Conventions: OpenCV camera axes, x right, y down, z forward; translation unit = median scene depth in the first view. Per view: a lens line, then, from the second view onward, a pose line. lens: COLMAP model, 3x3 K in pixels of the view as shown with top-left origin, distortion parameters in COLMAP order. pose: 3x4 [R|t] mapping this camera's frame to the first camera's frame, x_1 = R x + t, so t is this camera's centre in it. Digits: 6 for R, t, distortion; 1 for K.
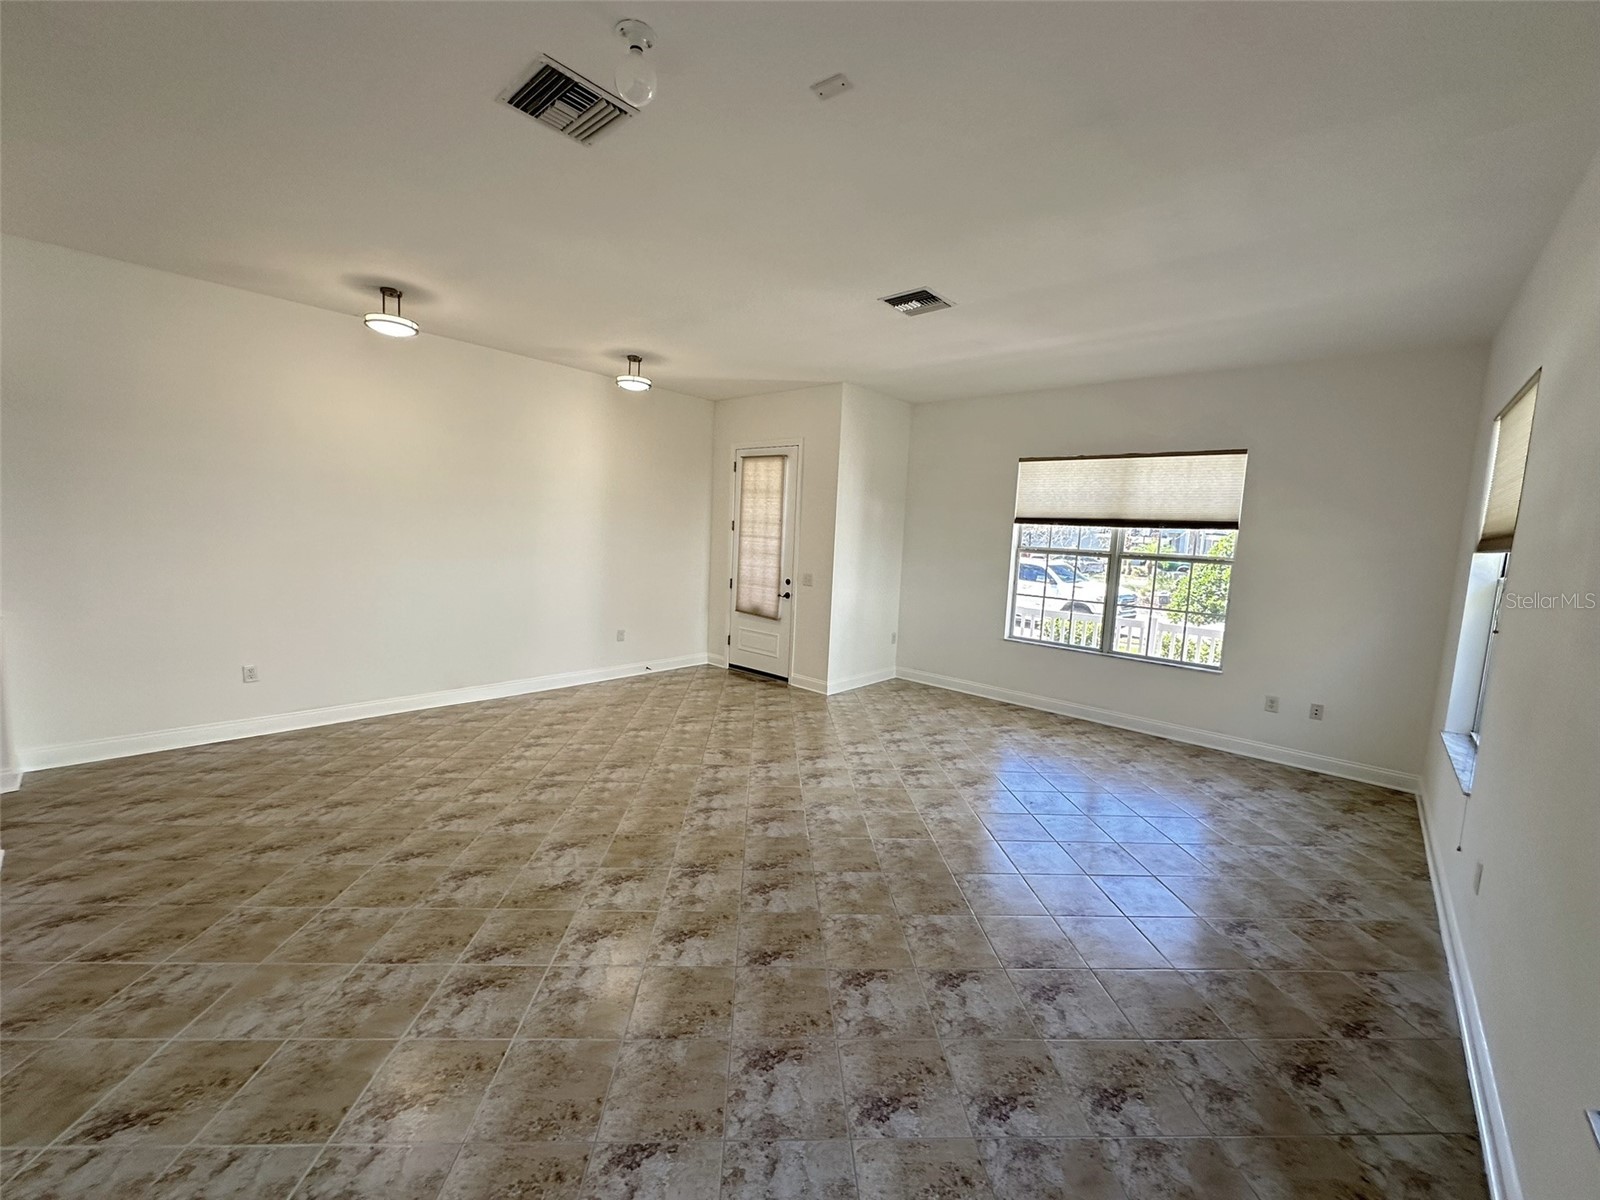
lens RADIAL K [[637.9, 0, 792.1], [0, 637.9, 606.0], [0, 0, 1]] dist [-0.002074, 0.000037]
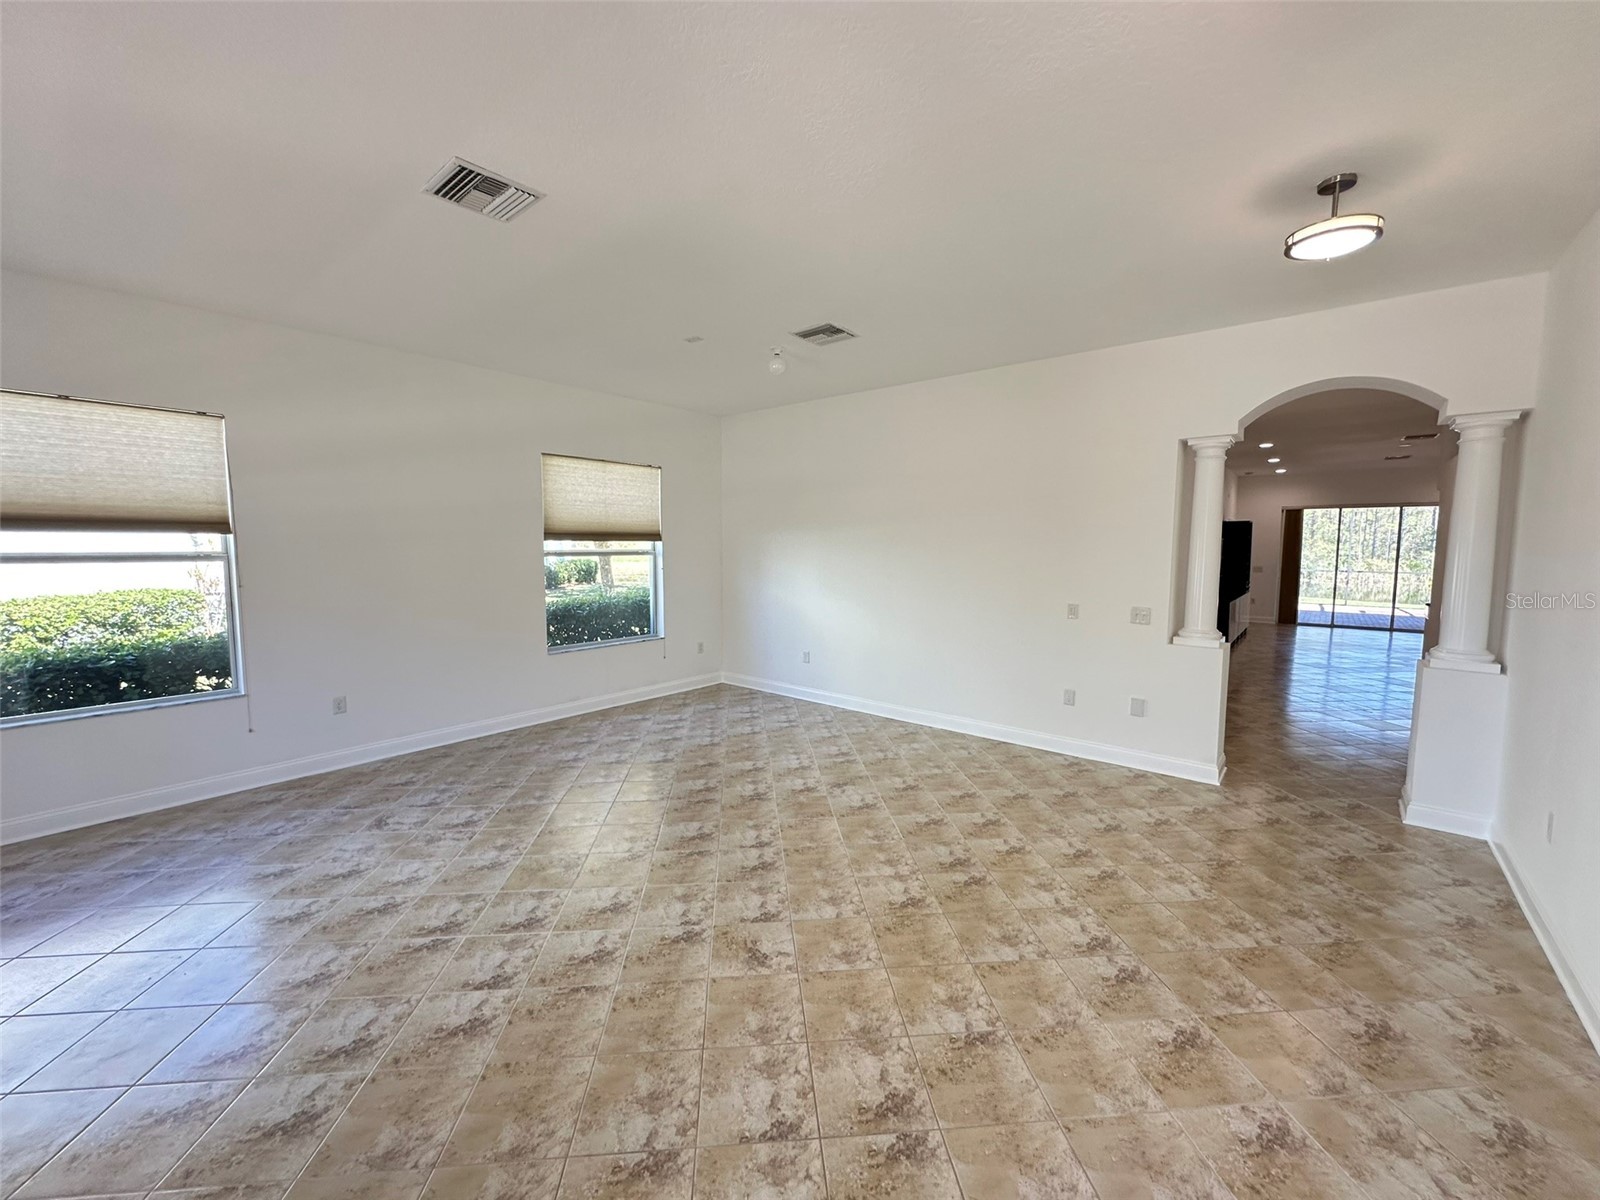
lens RADIAL K [[637.9, 0, 803.3], [0, 637.9, 599.1], [0, 0, 1]] dist [-0.002074, 0.000037]
pose [[-0.997134, -0.045316, -0.060590, -0.100061], [-0.056636, 0.978037, 0.200588, -0.187219], [0.050169, 0.203444, -0.977800, 1.519551]]
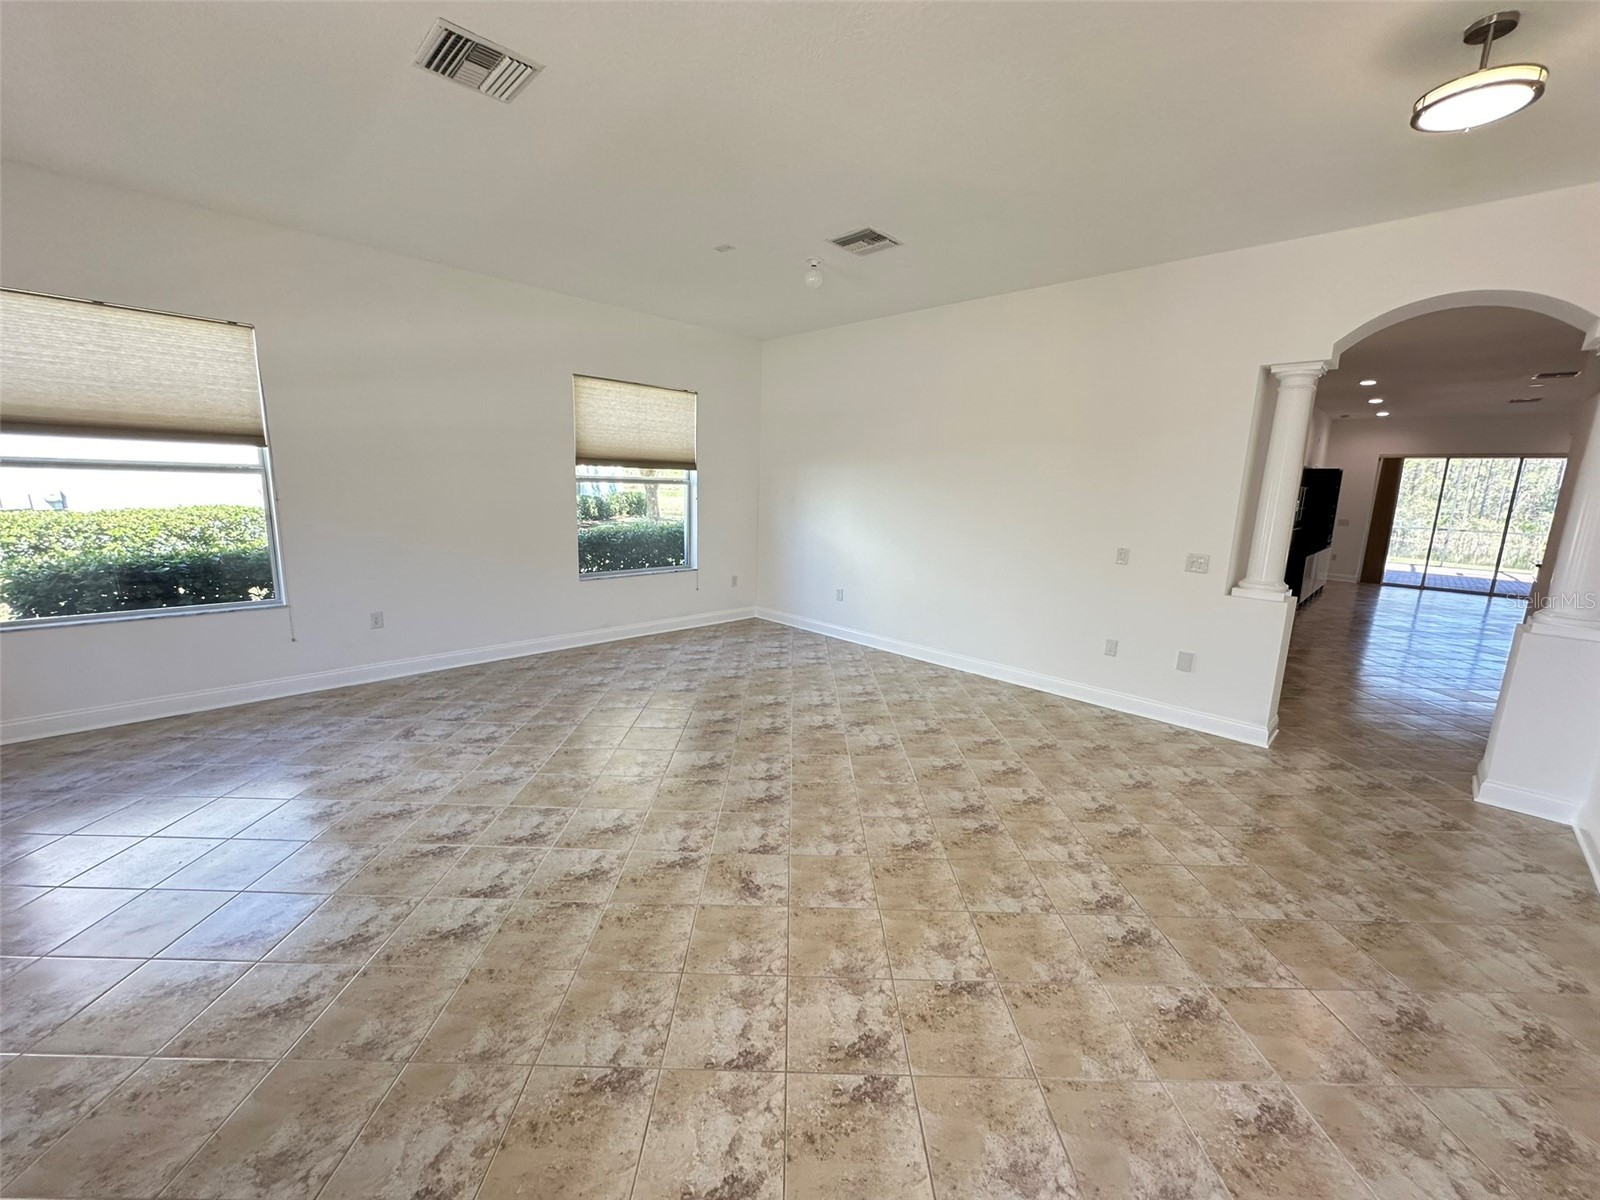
lens RADIAL K [[637.9, 0, 802.5], [0, 637.9, 599.6], [0, 0, 1]] dist [-0.002074, 0.000037]
pose [[-0.996487, -0.082532, 0.014227, -0.140849], [-0.074629, 0.952159, 0.296352, -0.170518], [-0.038005, 0.294249, -0.954973, 1.487027]]
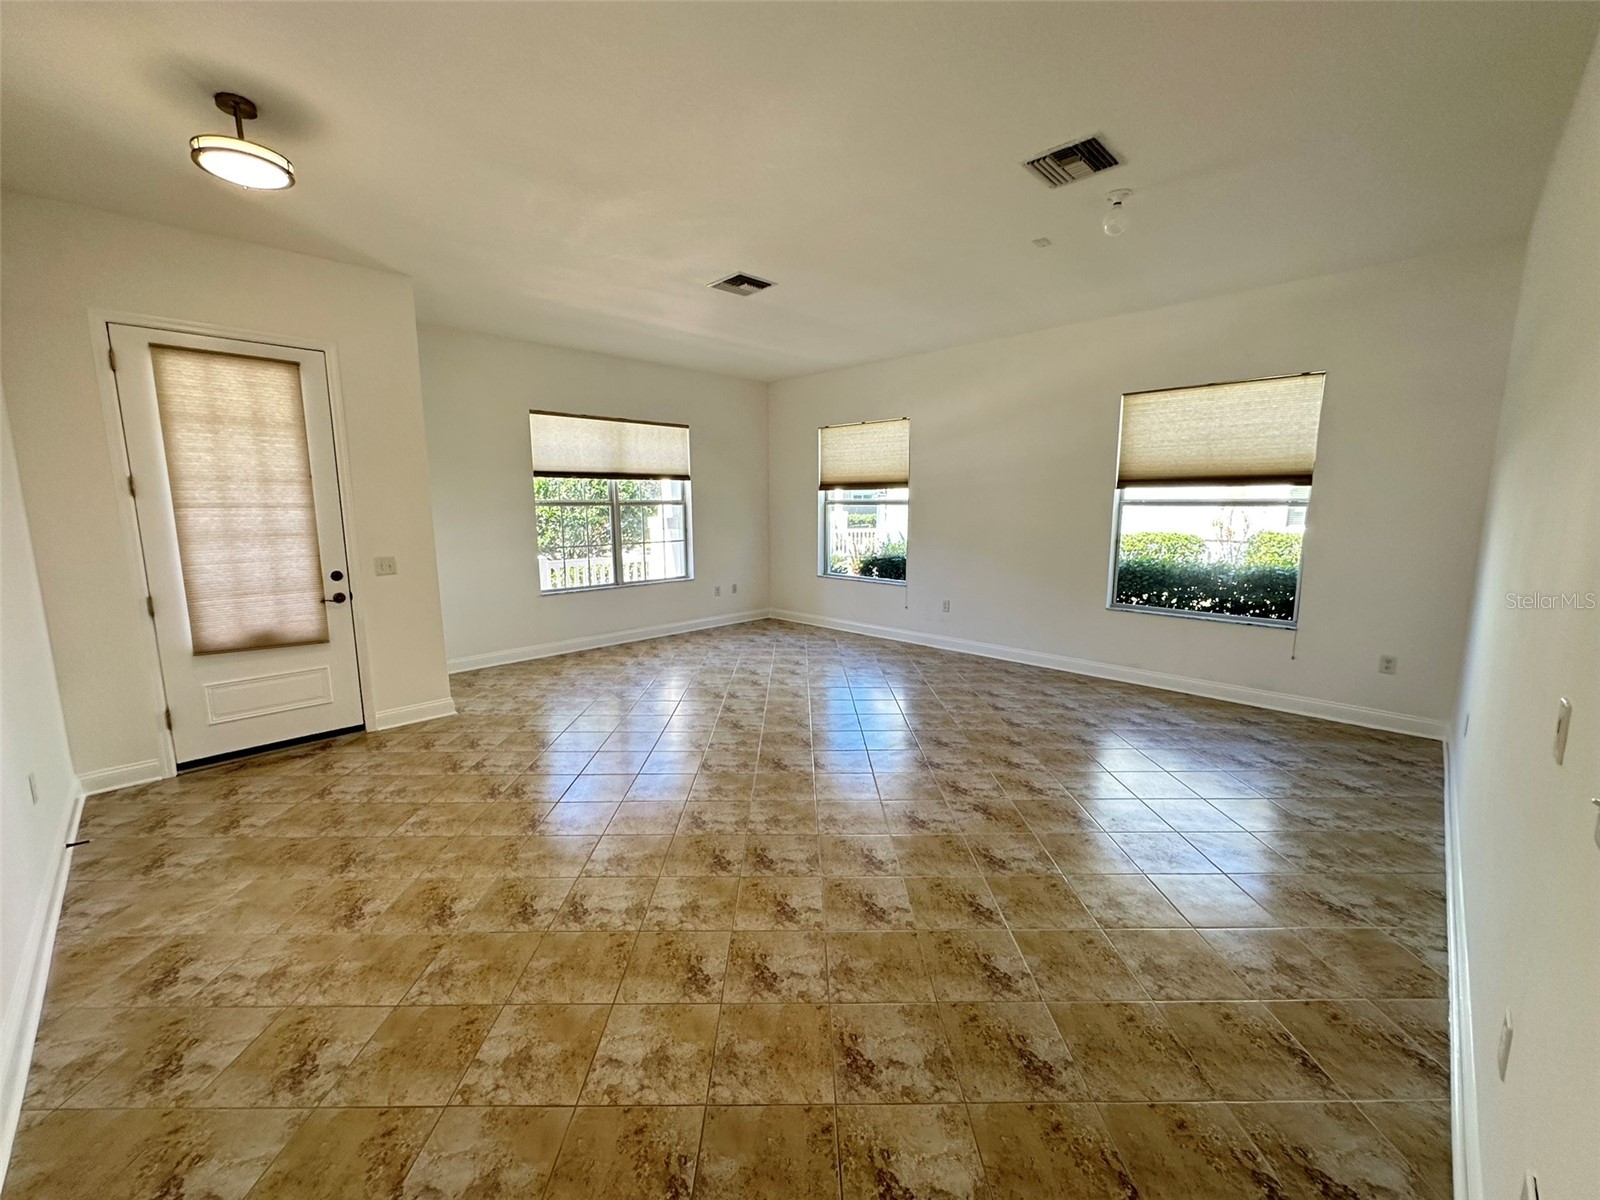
lens RADIAL K [[637.9, 0, 801.8], [0, 637.9, 609.1], [0, 0, 1]] dist [-0.002074, 0.000037]
pose [[0.034682, -0.213900, 0.976240, -0.895273], [0.121927, 0.970436, 0.208296, -0.119737], [-0.991933, 0.111806, 0.059736, 0.770305]]
